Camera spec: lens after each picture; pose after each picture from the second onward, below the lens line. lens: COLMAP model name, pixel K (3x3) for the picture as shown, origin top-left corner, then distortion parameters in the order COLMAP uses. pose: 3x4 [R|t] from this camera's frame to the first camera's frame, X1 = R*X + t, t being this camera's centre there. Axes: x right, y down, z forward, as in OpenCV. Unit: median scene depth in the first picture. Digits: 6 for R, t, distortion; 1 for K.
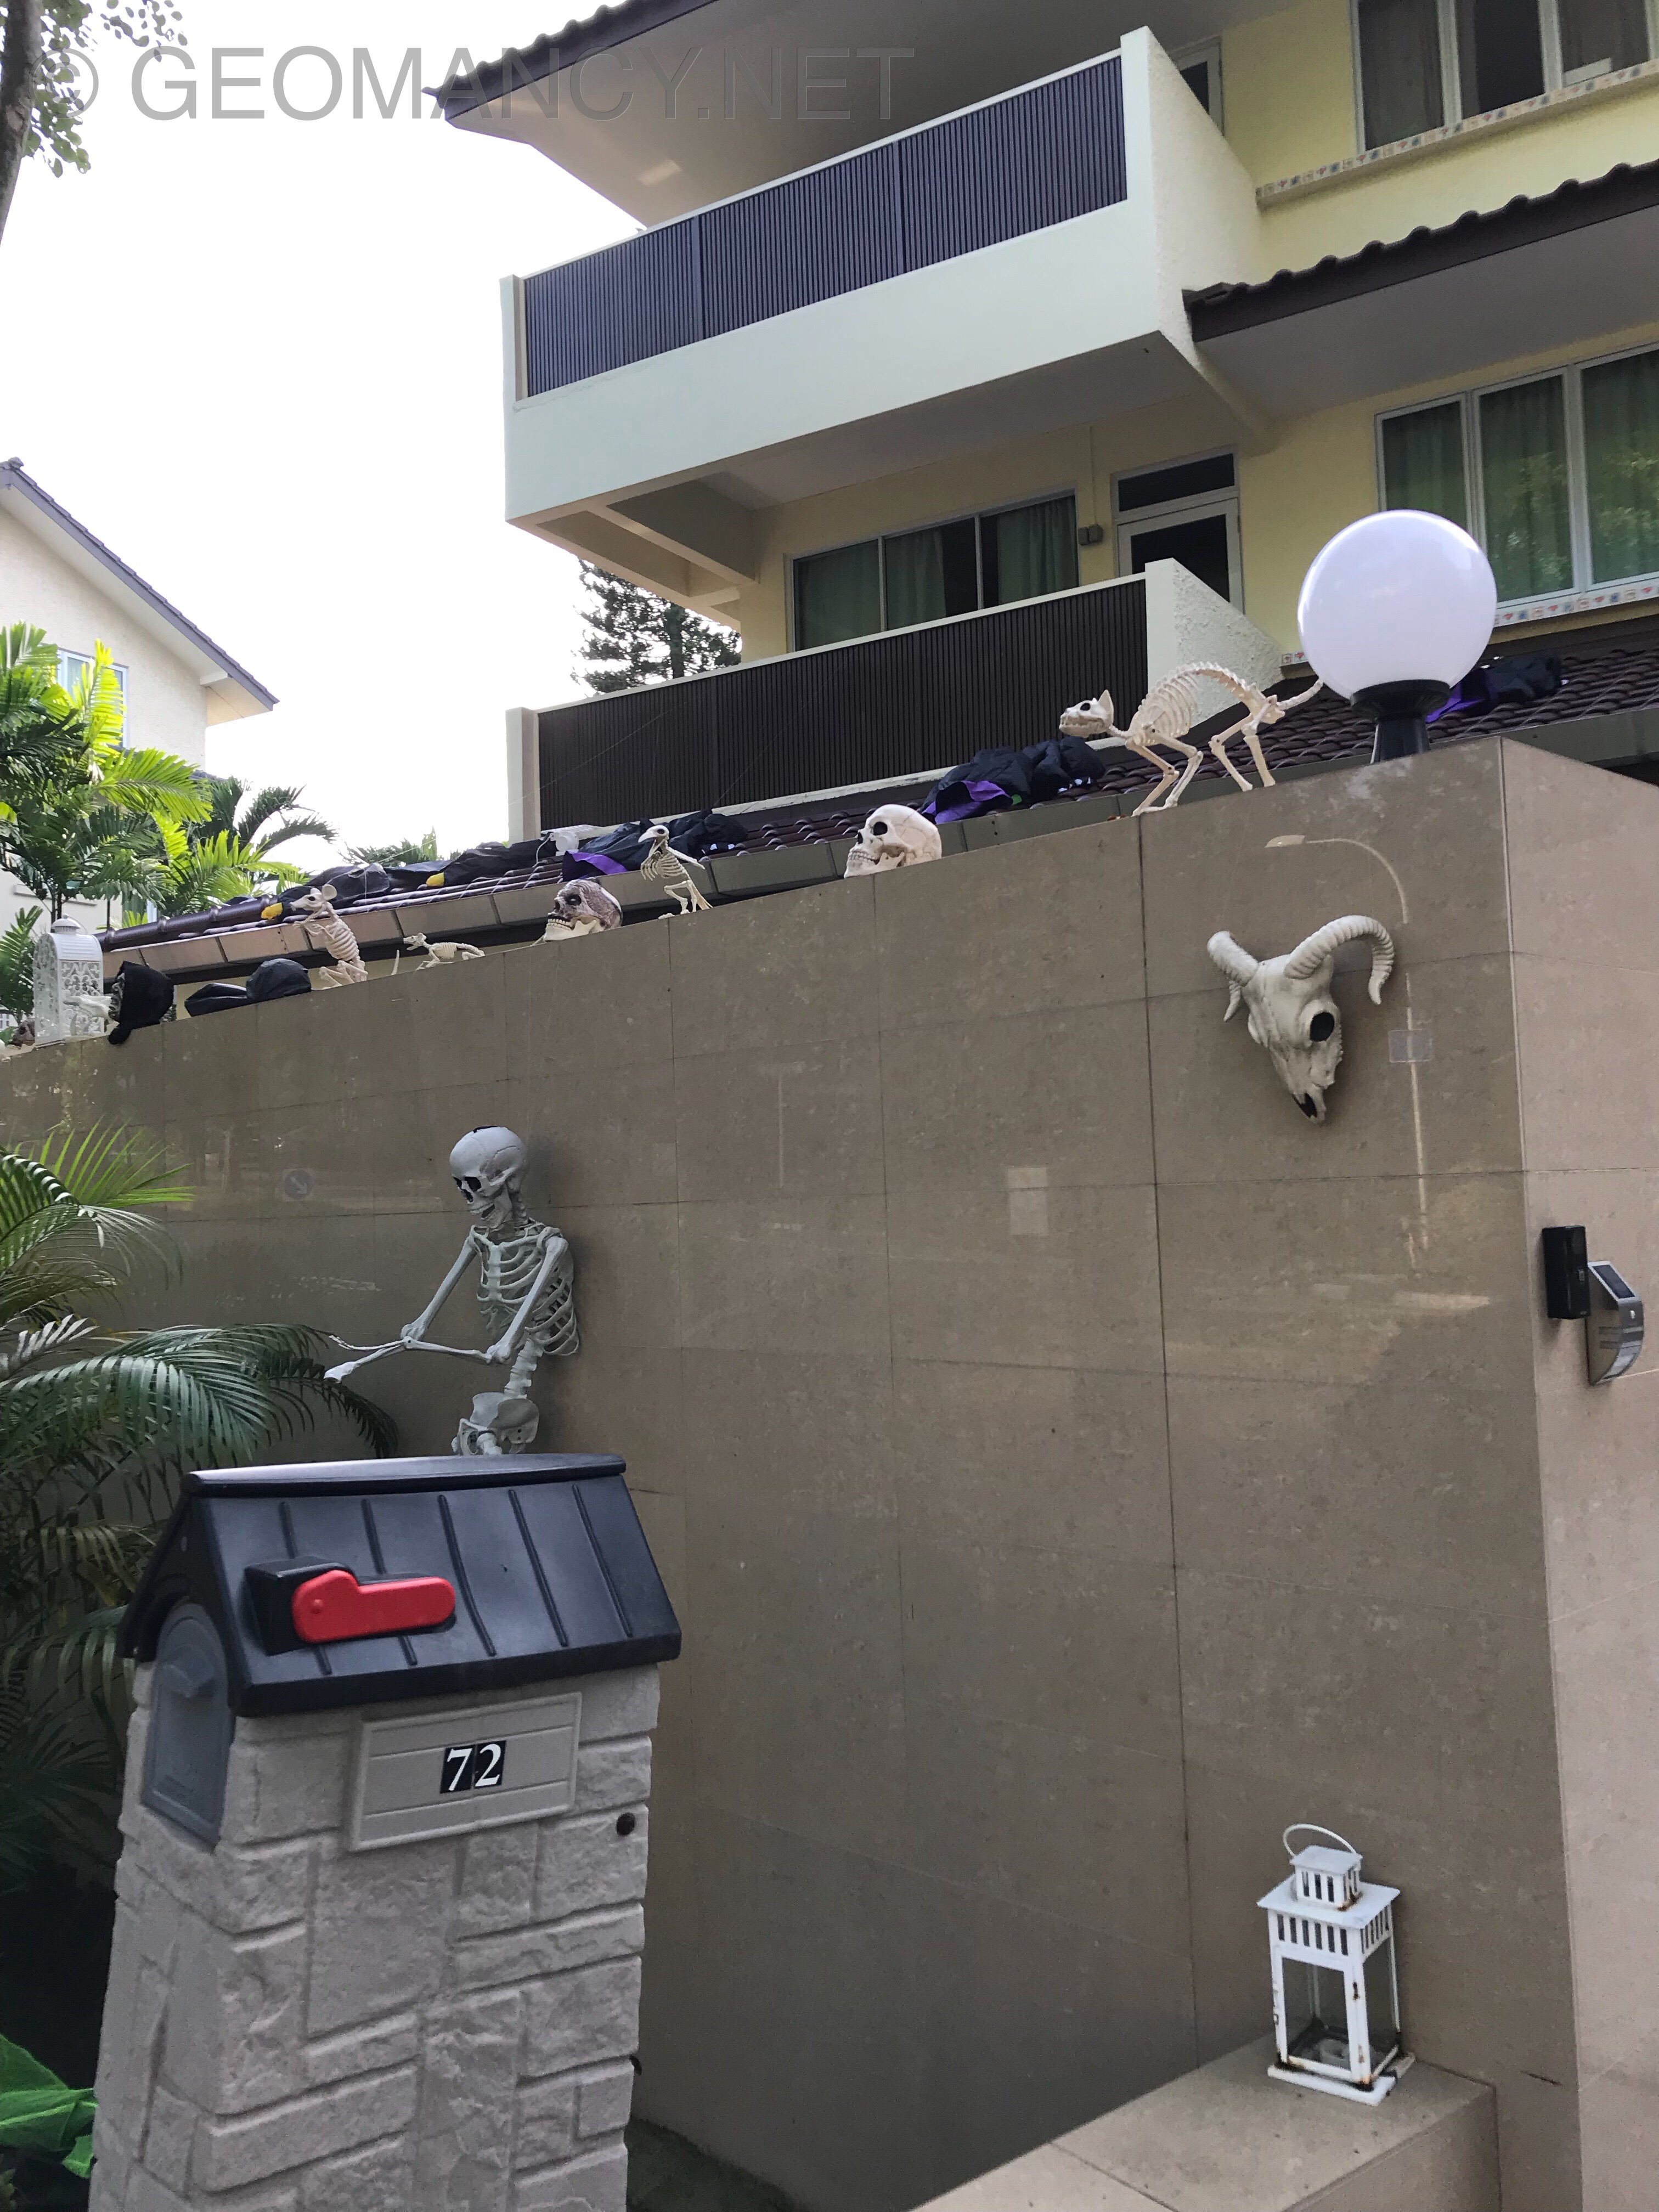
lens RADIAL K [[1789.5, 0, 829.5], [0, 1789.5, 1073.6], [0, 0, 1]] dist [-0.163451, 0.257350]
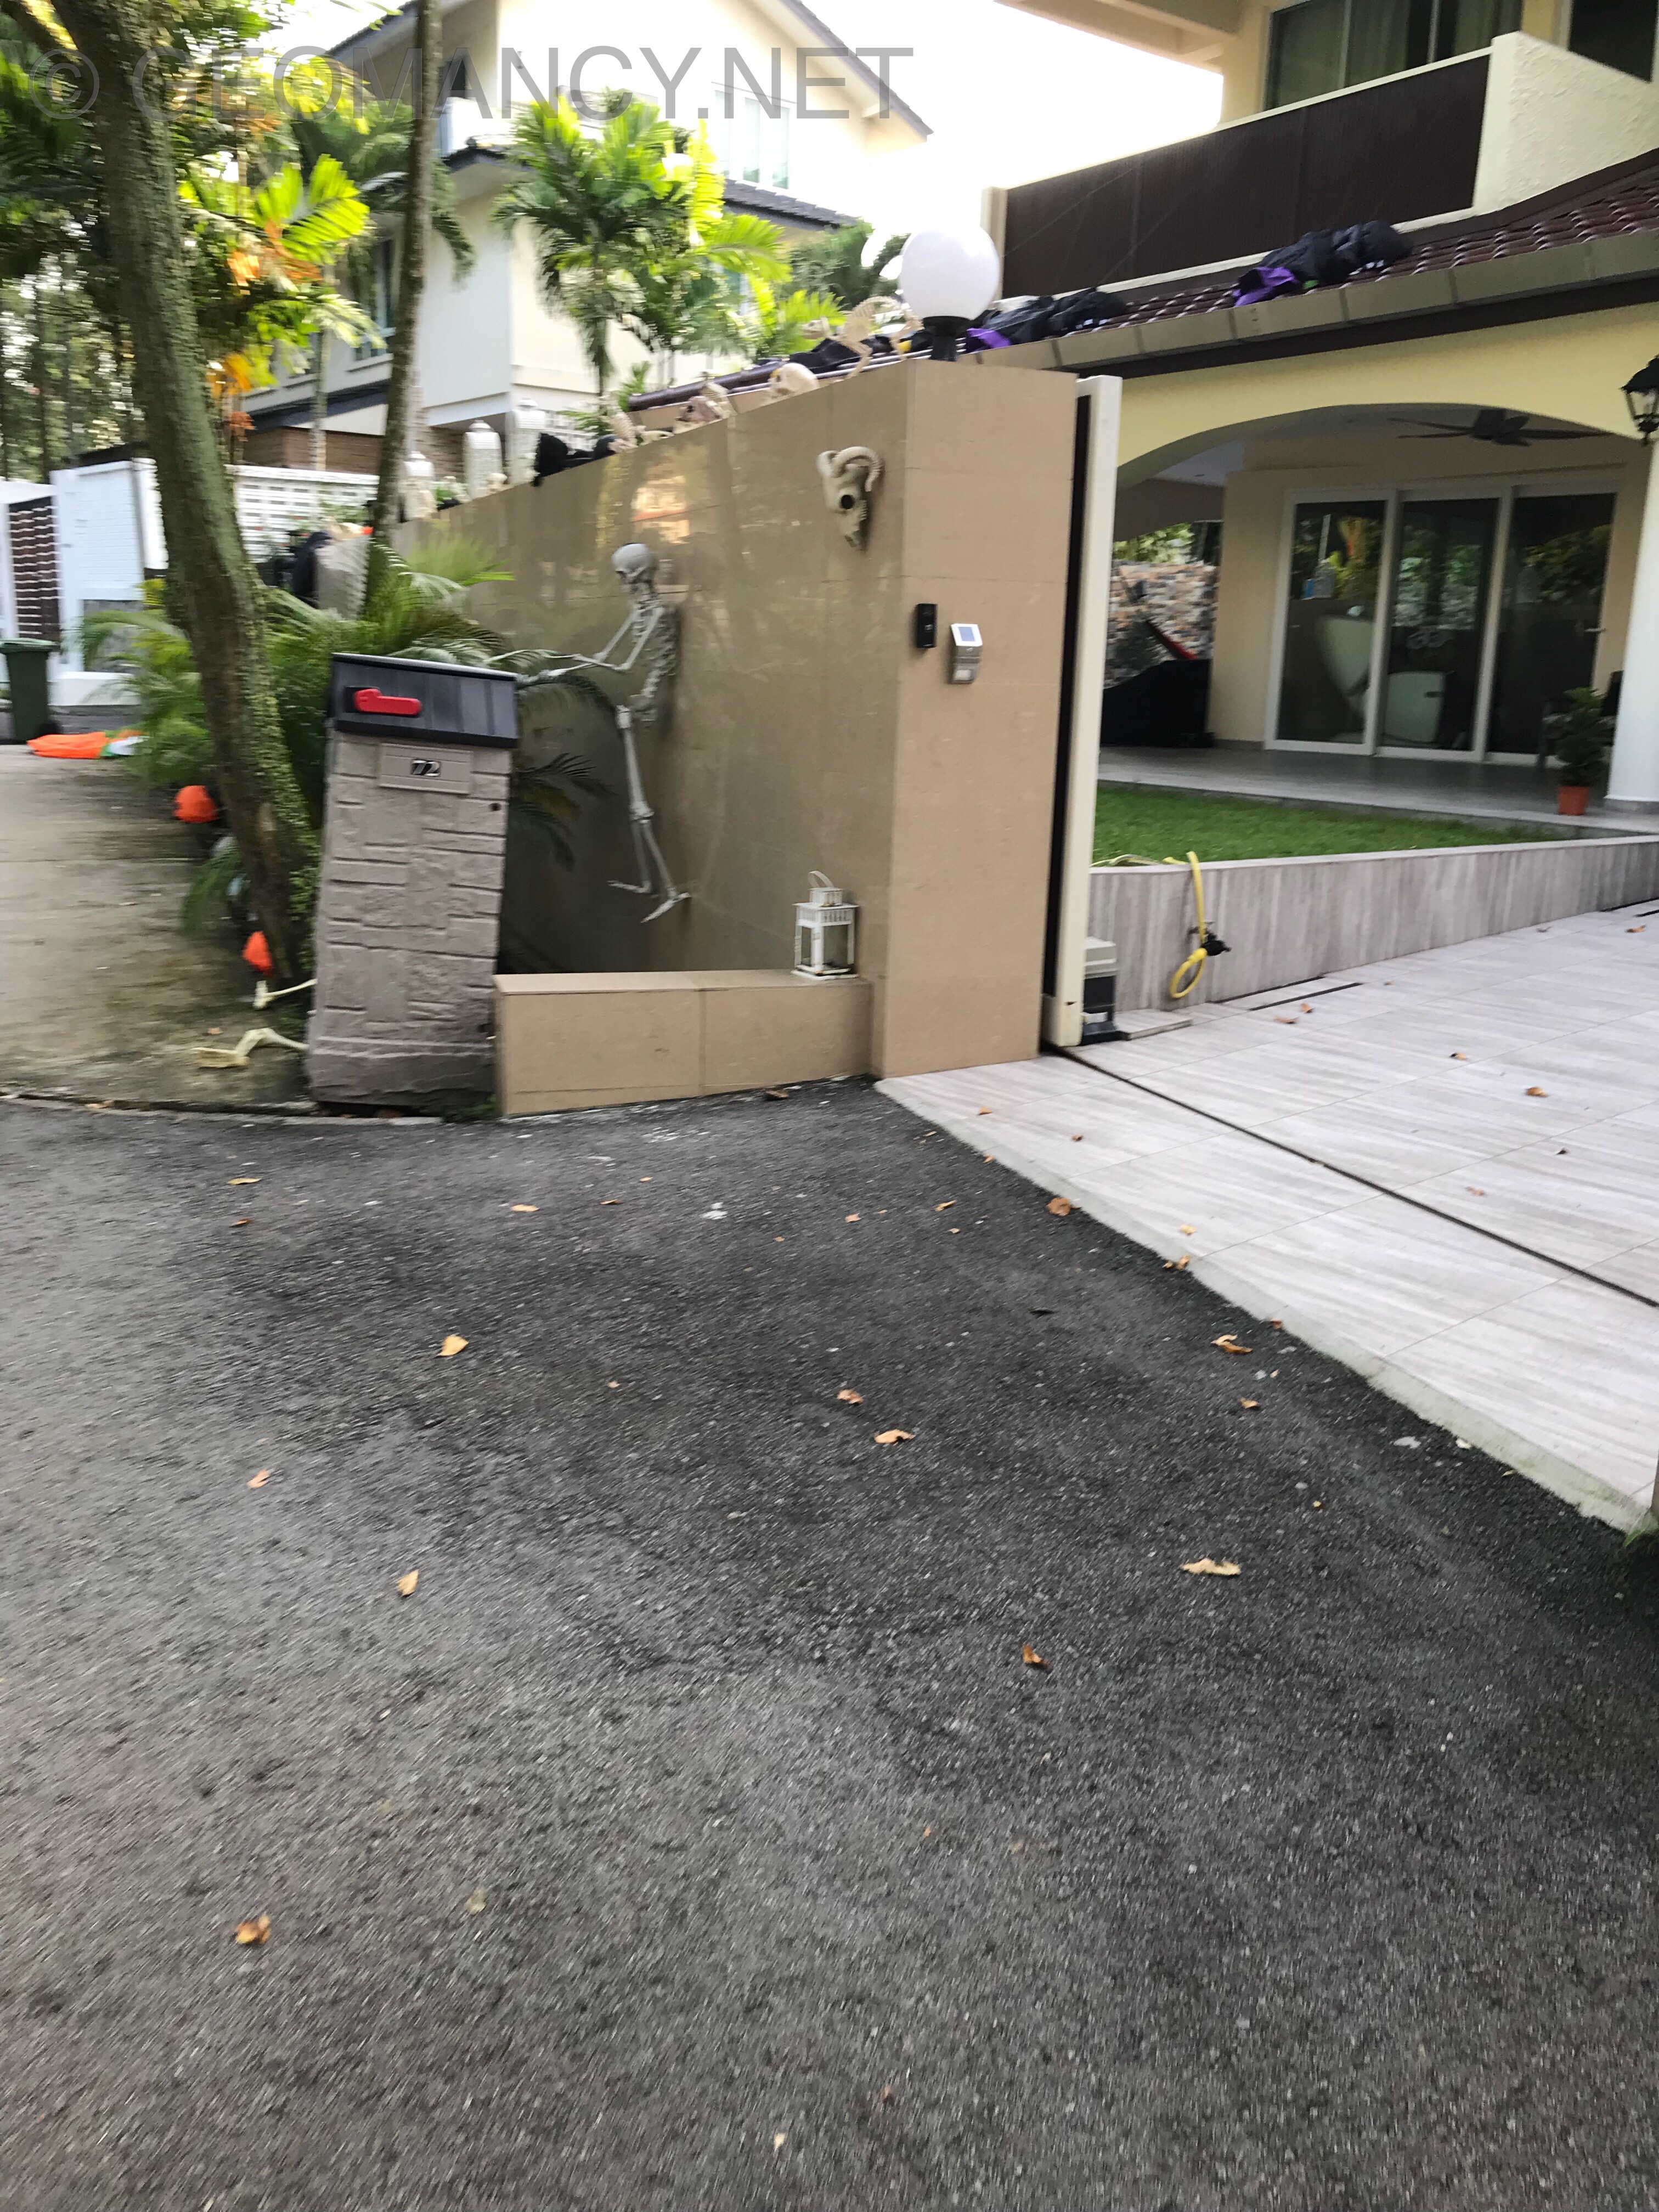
lens RADIAL K [[1788.4, 0, 888.5], [0, 1788.4, 1038.5], [0, 0, 1]] dist [0.014772, 0.014845]
pose [[0.925055, 0.136072, -0.354624, 0.250591], [-0.030001, 0.956887, 0.288906, -0.007062], [0.378647, -0.256615, 0.889255, -0.223603]]
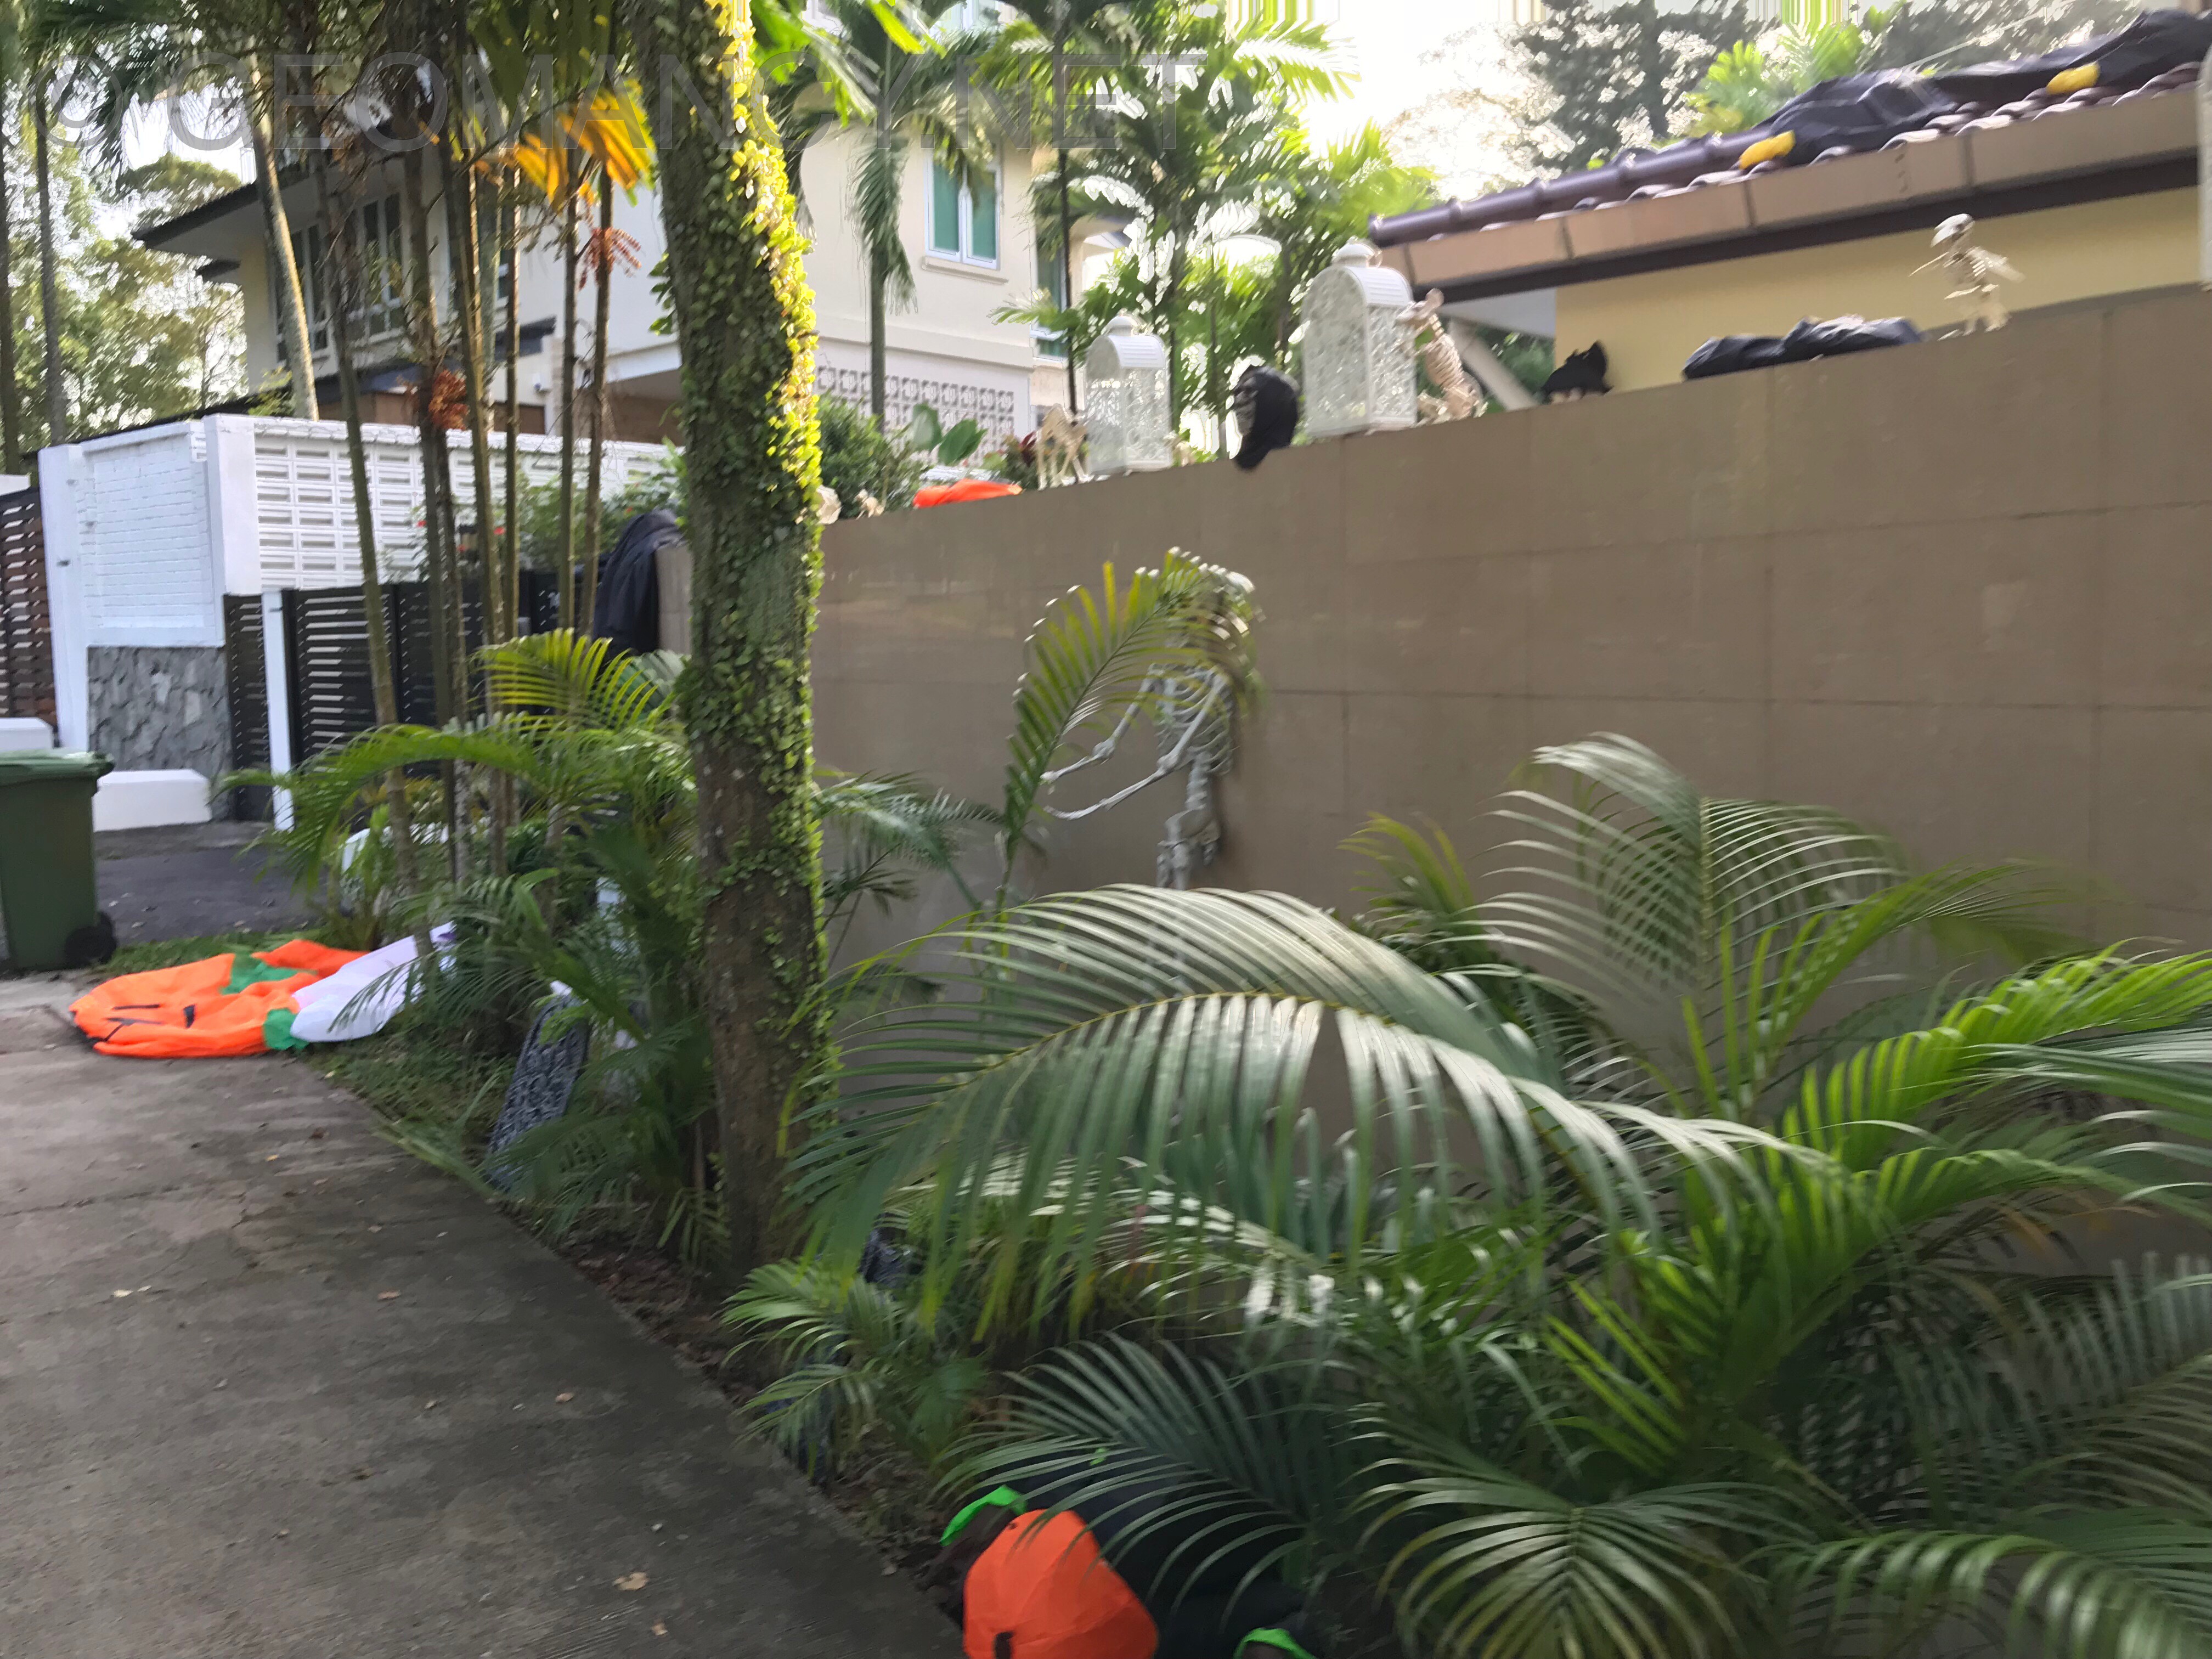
lens RADIAL K [[1788.4, 0, 1106.0], [0, 1788.4, 829.5], [0, 0, 1]] dist [0.014772, 0.014845]
pose [[0.968284, 0.049760, -0.244848, -0.399621], [-0.004642, 0.983381, 0.181494, 0.028611], [0.249810, -0.174601, 0.952423, 0.337799]]
